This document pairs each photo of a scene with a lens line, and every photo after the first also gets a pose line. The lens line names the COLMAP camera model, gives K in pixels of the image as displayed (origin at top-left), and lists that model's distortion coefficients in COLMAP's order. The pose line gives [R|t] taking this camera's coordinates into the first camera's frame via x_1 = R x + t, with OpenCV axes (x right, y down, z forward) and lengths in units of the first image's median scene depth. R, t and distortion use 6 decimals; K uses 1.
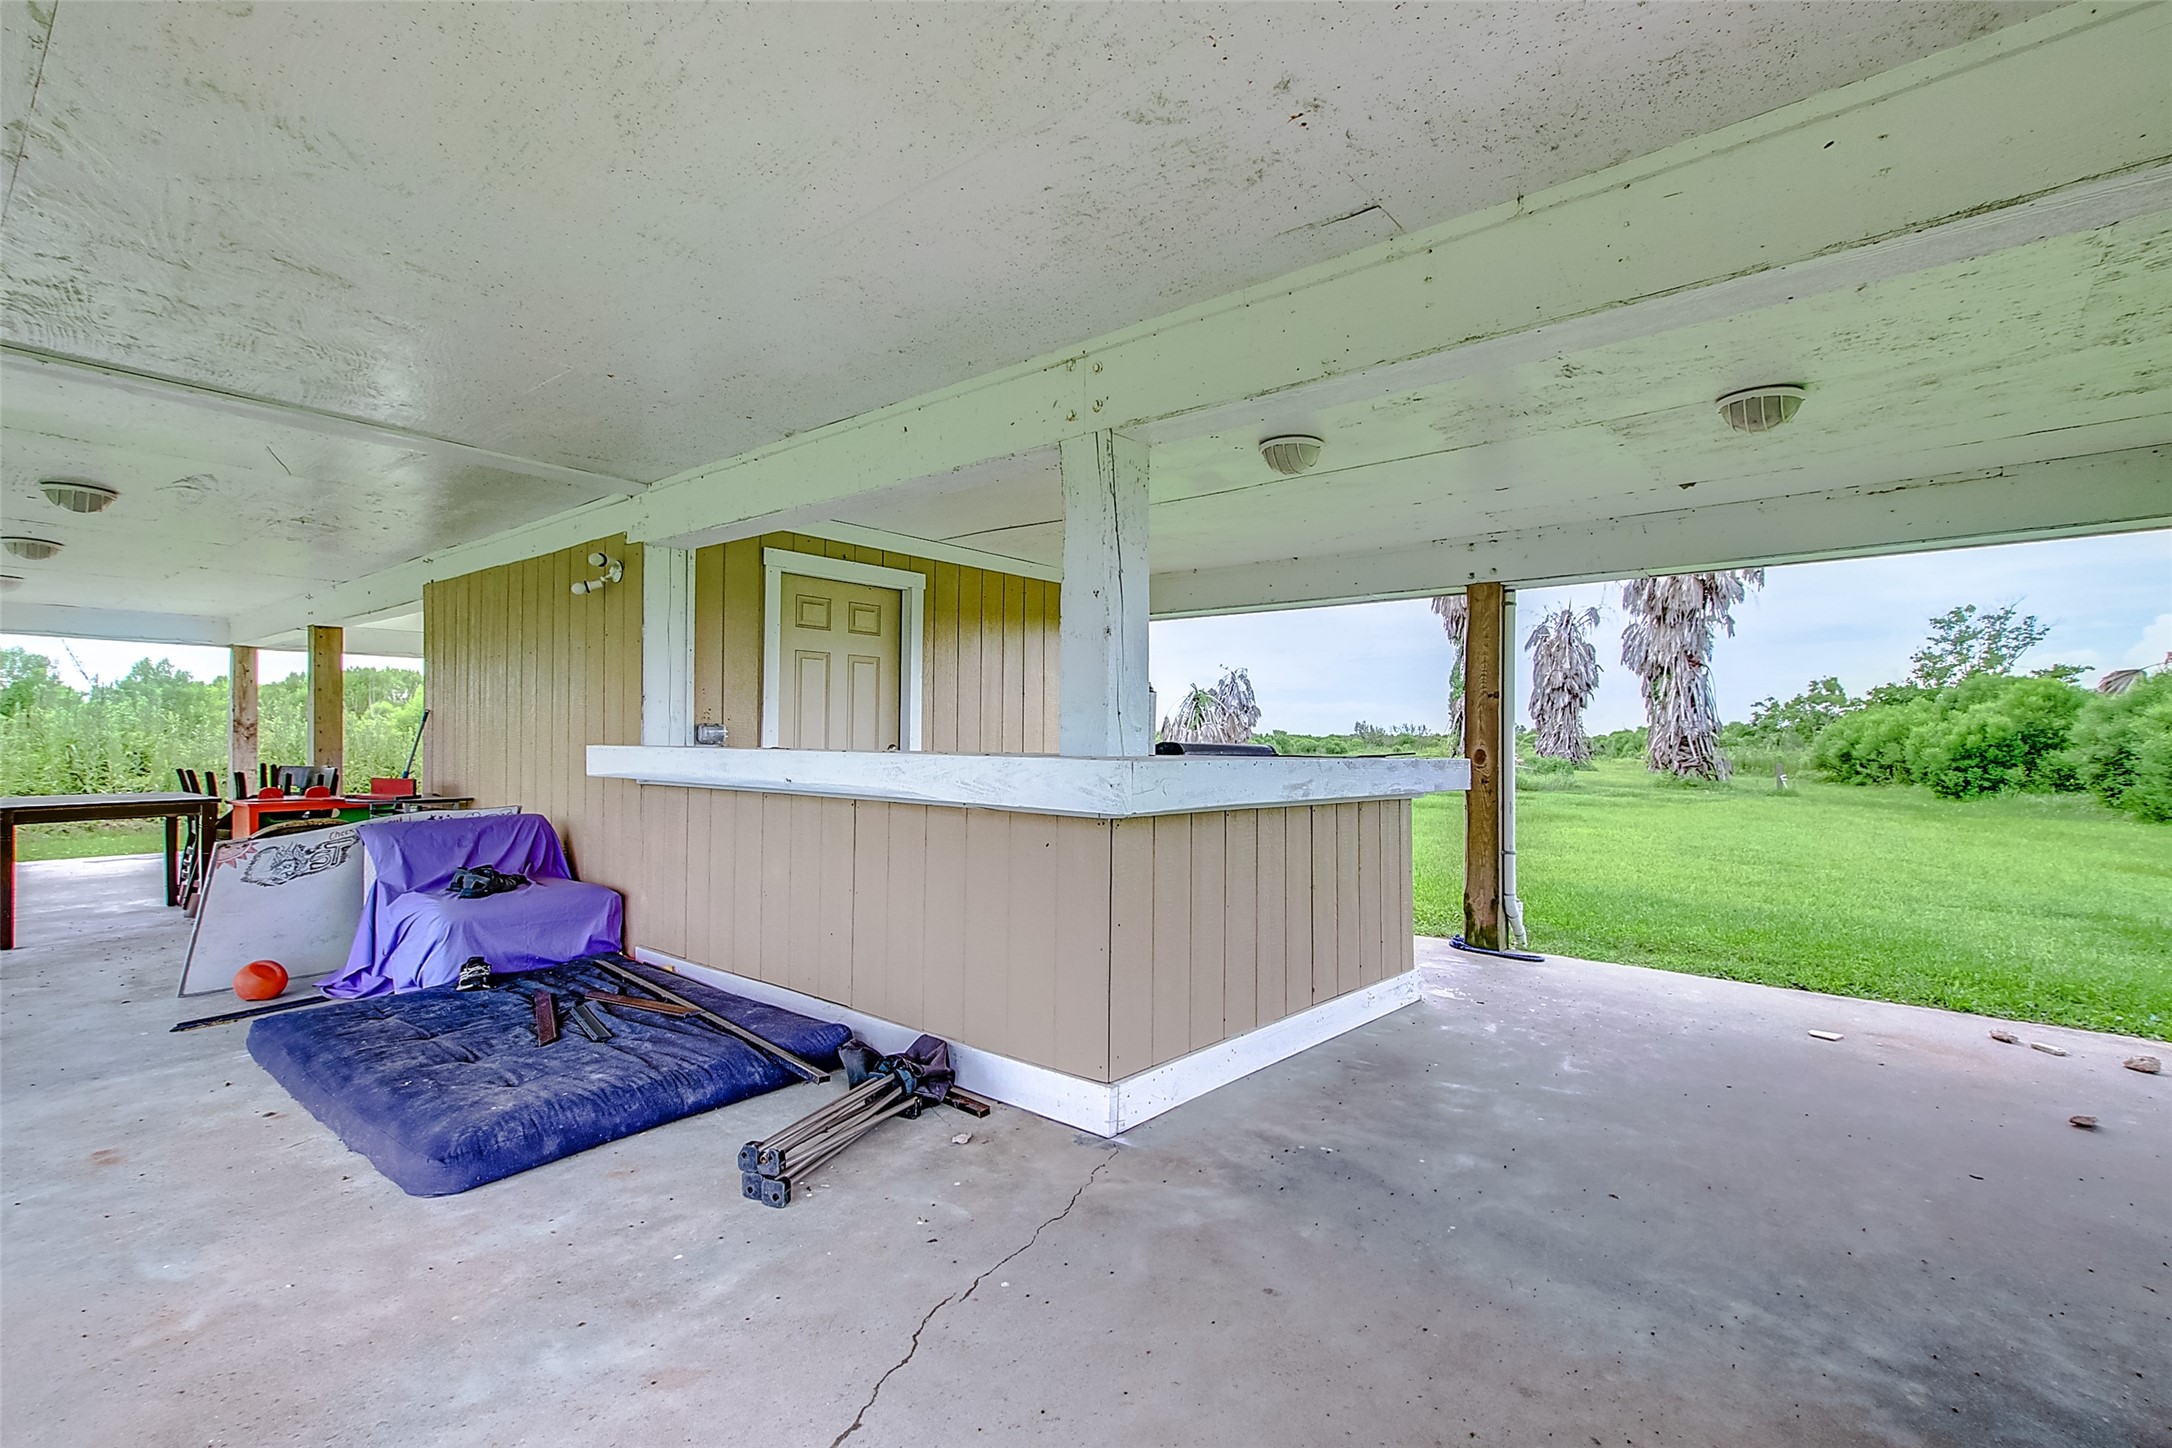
lens RADIAL K [[1025.0, 0, 1093.9], [0, 1025.0, 728.3], [0, 0, 1]] dist [-0.007551, 0.006495]
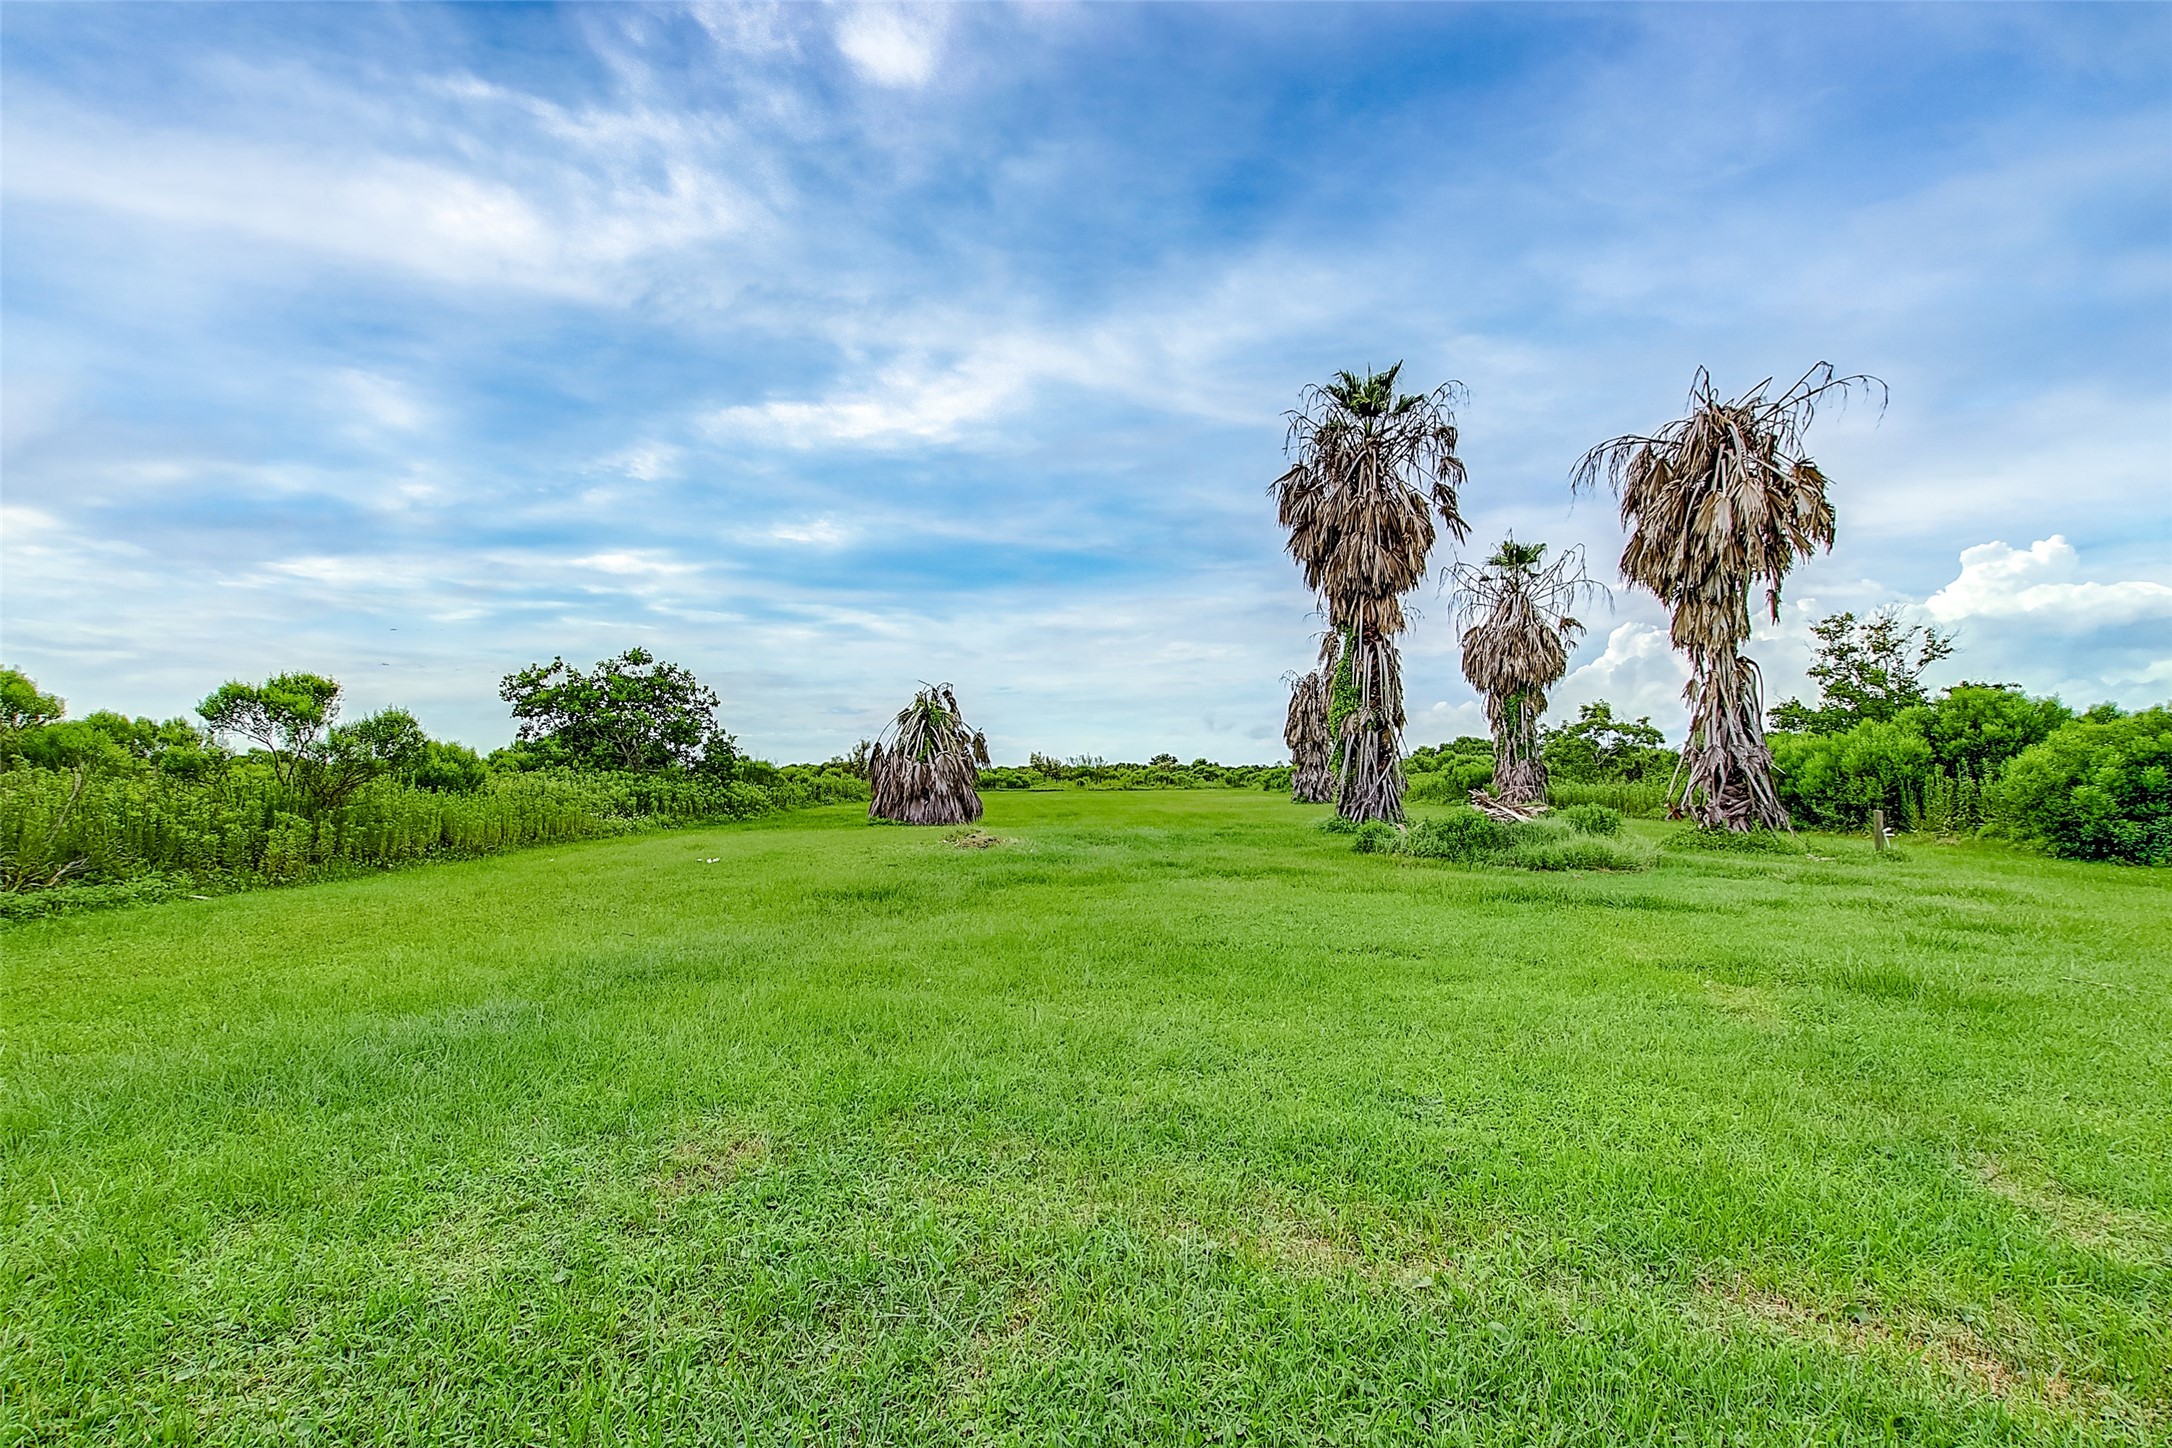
lens RADIAL K [[1025.0, 0, 1048.5], [0, 1025.0, 758.3], [0, 0, 1]] dist [-0.007551, 0.006495]
pose [[0.950497, -0.002039, 0.310727, -0.039591], [0.002613, 0.999996, -0.001430, -0.000027], [-0.310722, 0.002171, 0.950498, 0.385338]]
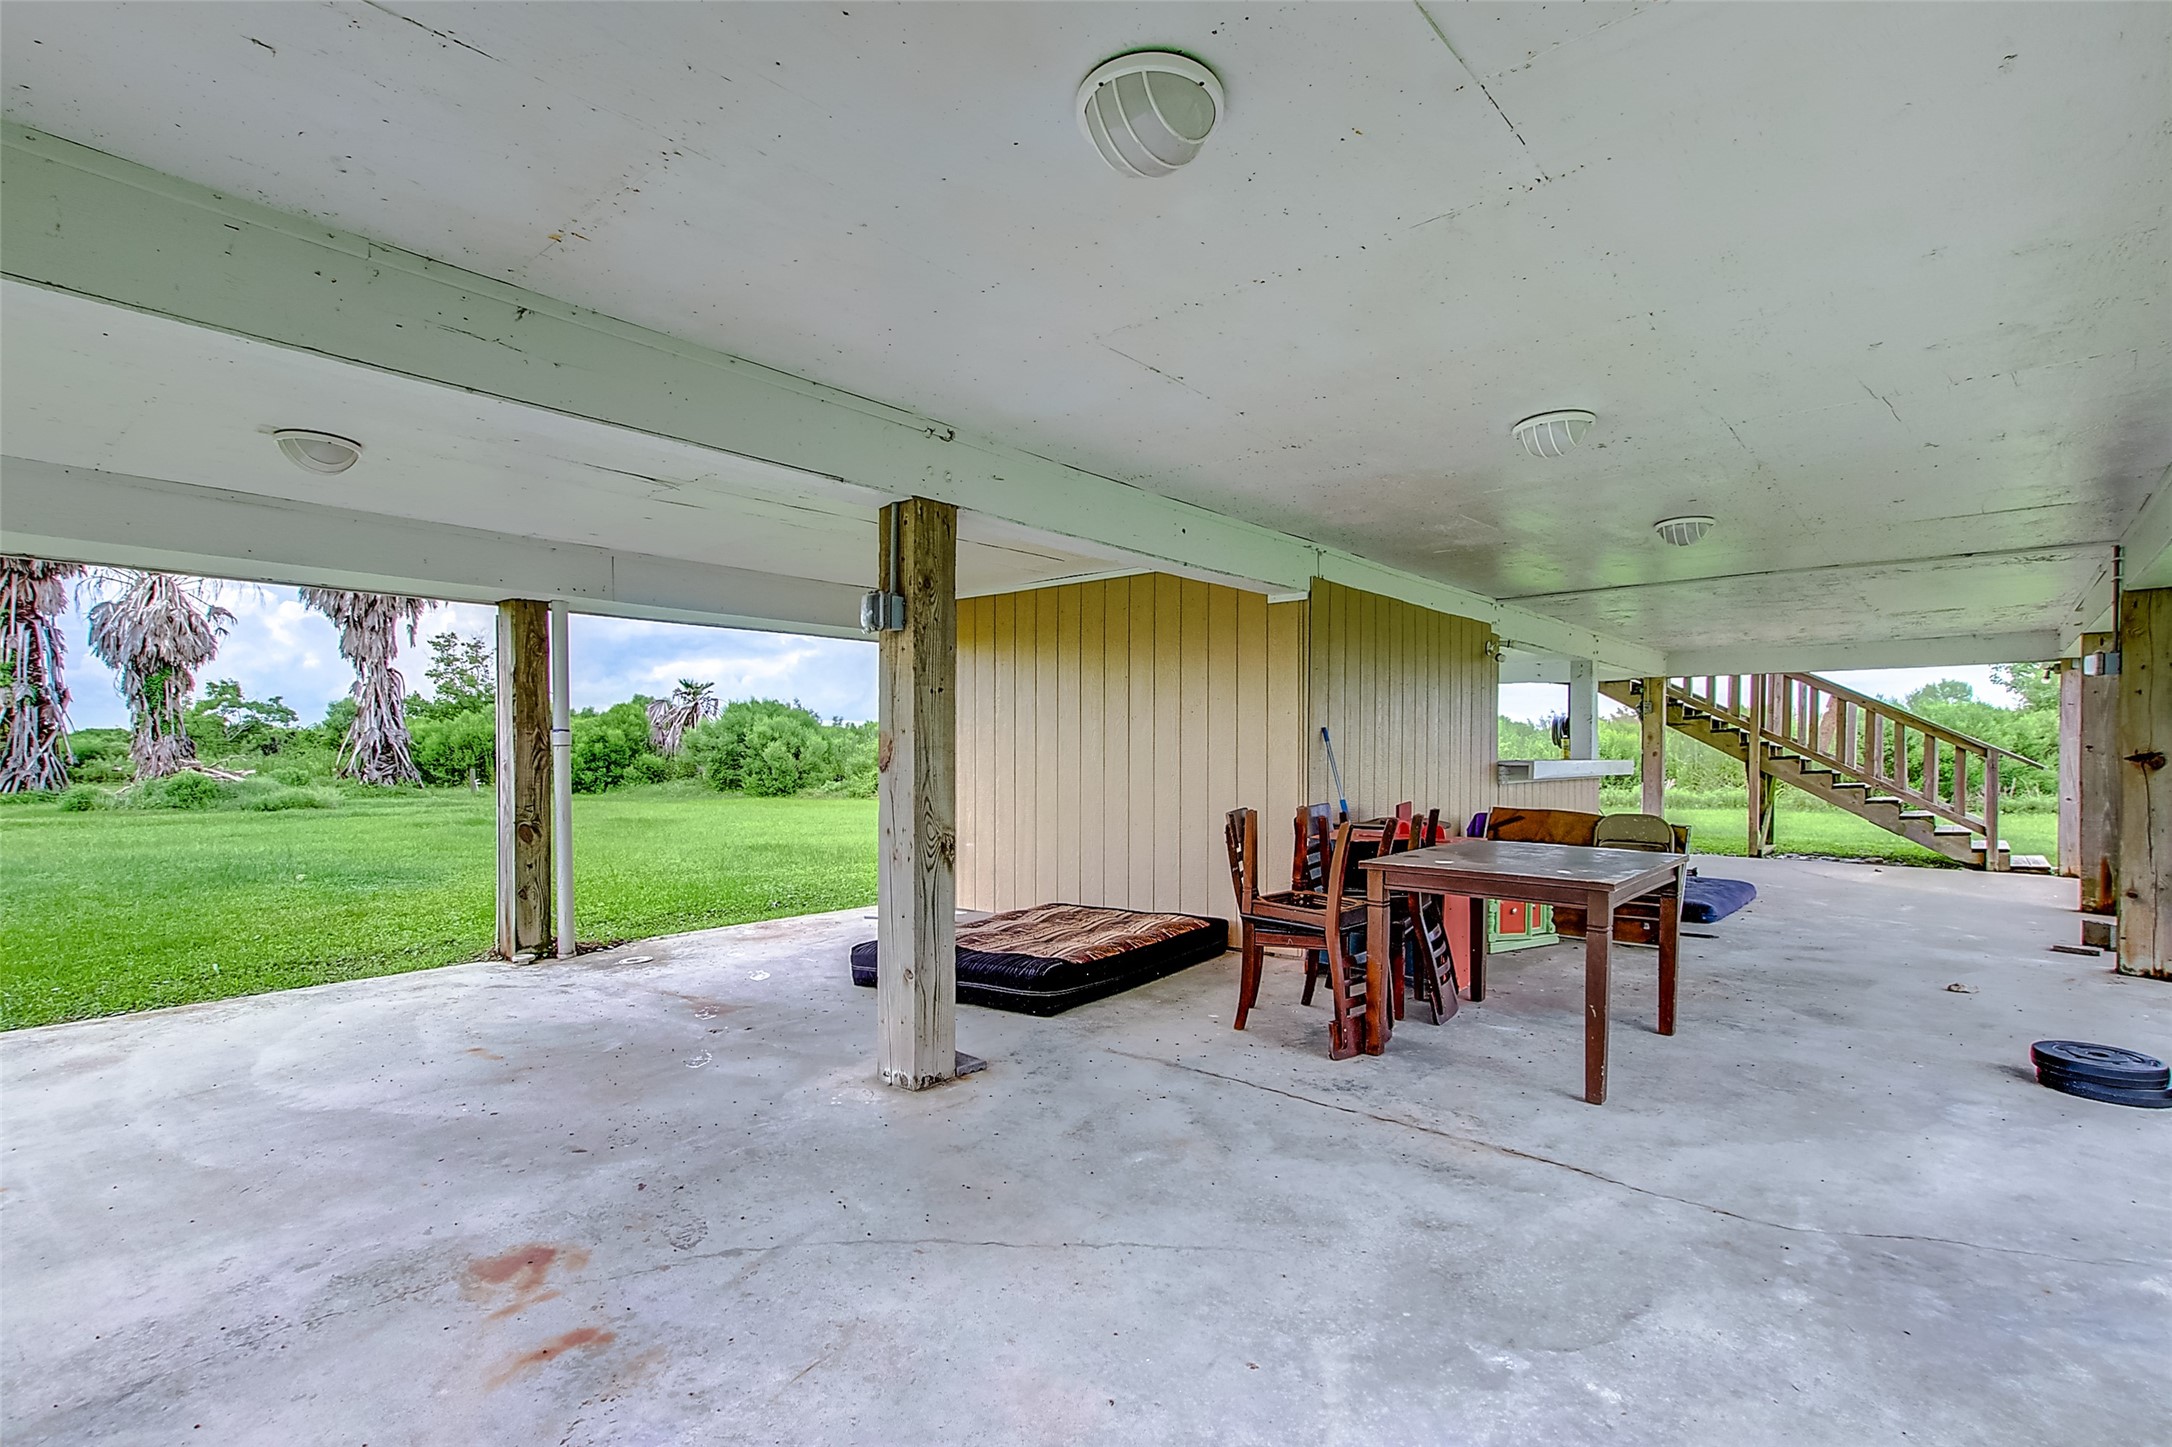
lens RADIAL K [[1025.0, 0, 1105.9], [0, 1025.0, 745.5], [0, 0, 1]] dist [-0.007551, 0.006495]
pose [[0.015613, -0.002906, 0.999874, -0.300479], [-0.010218, 0.999943, 0.003066, -0.000894], [-0.999826, -0.010265, 0.015583, 0.221232]]
